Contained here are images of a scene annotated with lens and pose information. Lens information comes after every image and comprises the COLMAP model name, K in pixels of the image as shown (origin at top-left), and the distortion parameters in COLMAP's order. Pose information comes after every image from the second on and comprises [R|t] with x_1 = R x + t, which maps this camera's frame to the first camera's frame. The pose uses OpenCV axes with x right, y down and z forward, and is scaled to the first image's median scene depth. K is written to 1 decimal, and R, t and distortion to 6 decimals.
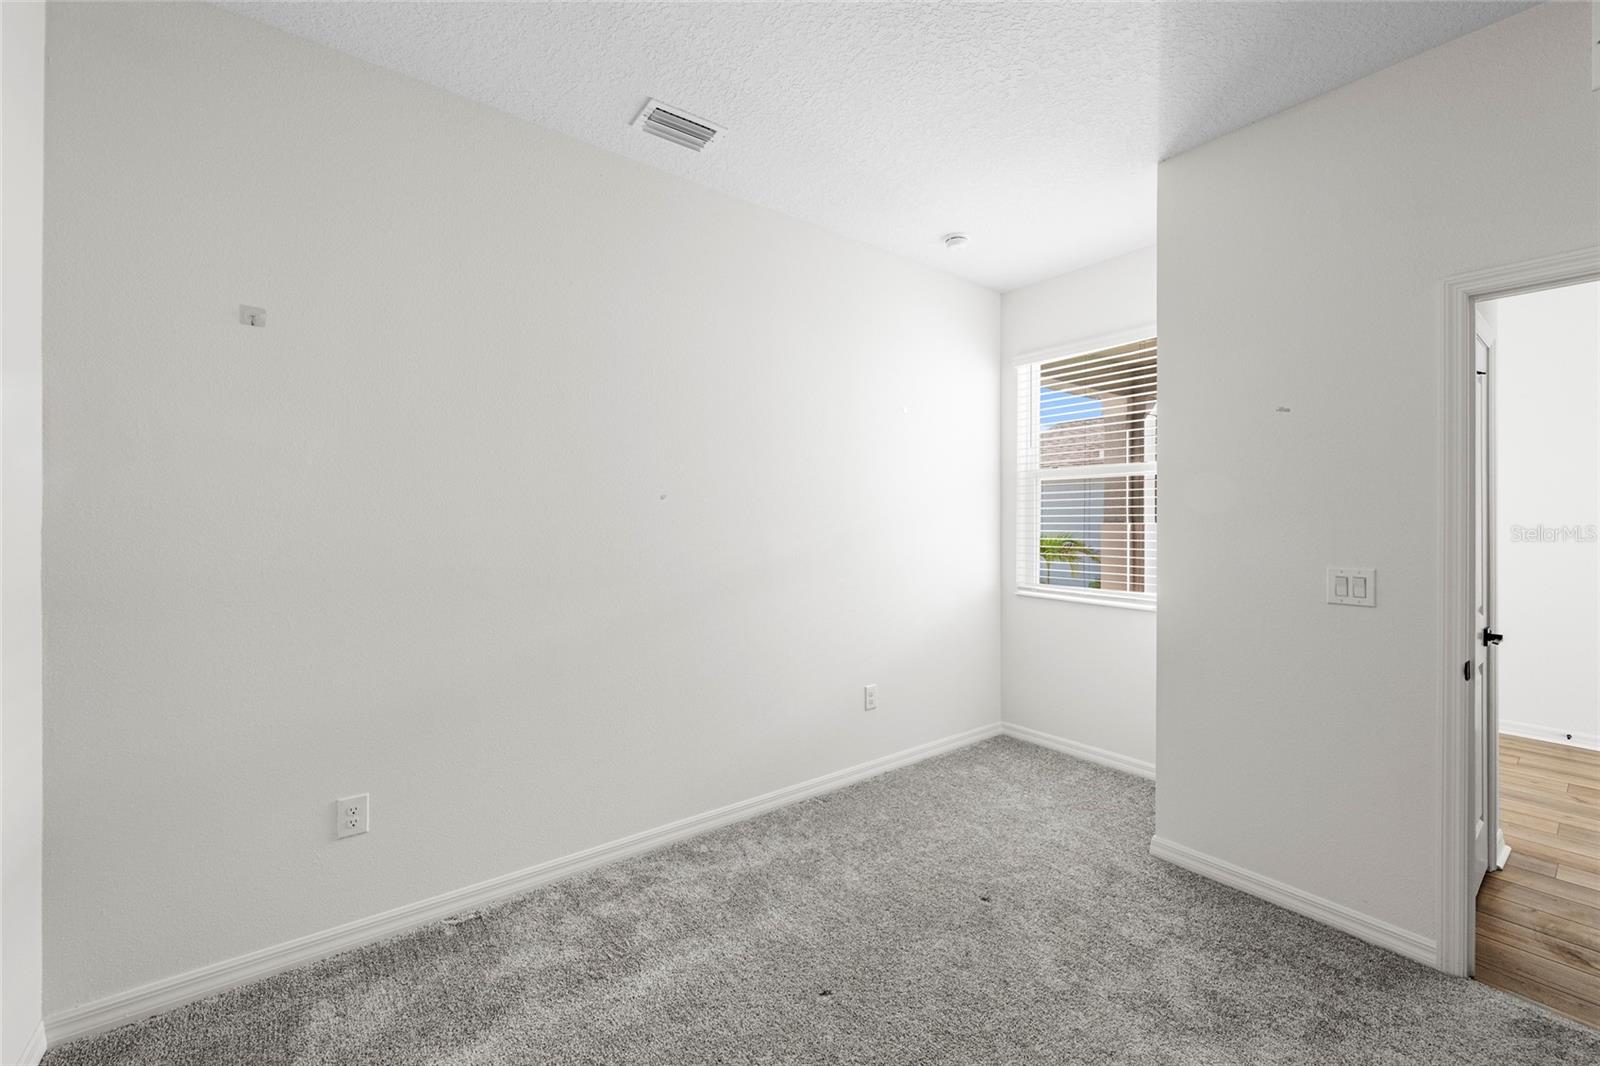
lens RADIAL K [[635.2, 0, 799.0], [0, 635.2, 519.5], [0, 0, 1]] dist [-0.000980, 0.000102]
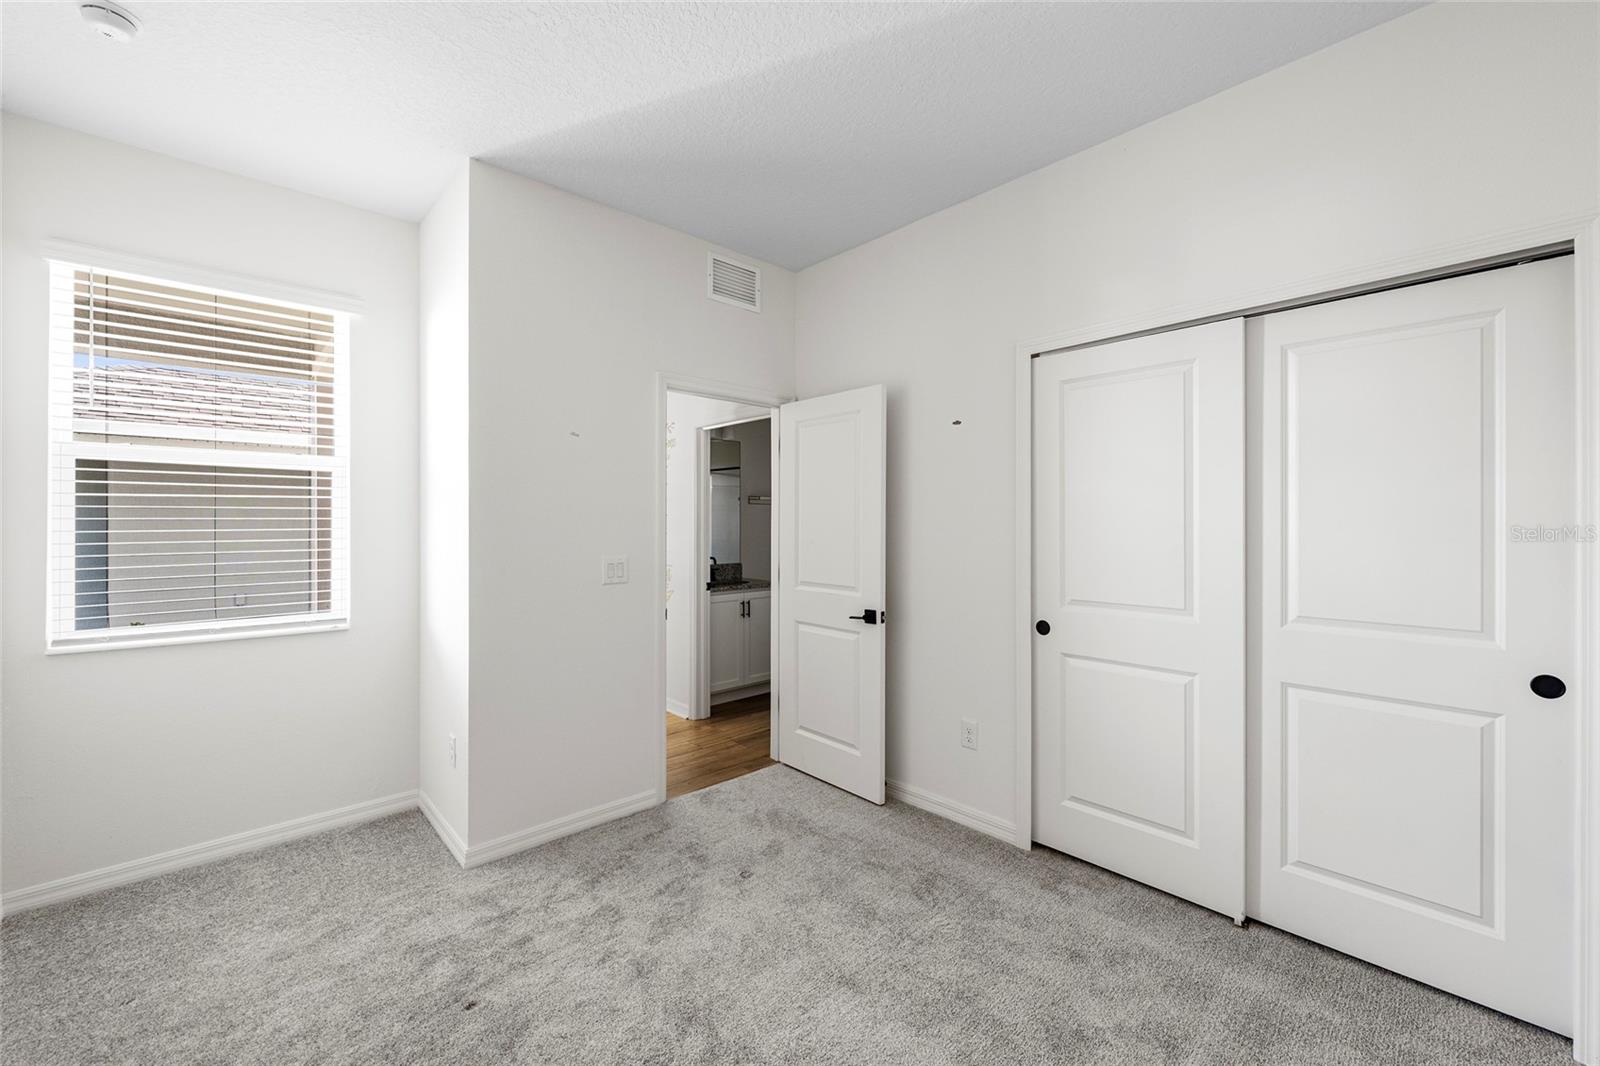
lens RADIAL K [[635.2, 0, 798.3], [0, 635.2, 533.1], [0, 0, 1]] dist [-0.000980, 0.000102]
pose [[-0.091170, -0.005002, 0.995823, -0.440425], [0.007412, 0.999956, 0.005701, 0.014904], [-0.995808, 0.007901, -0.091129, 0.569430]]
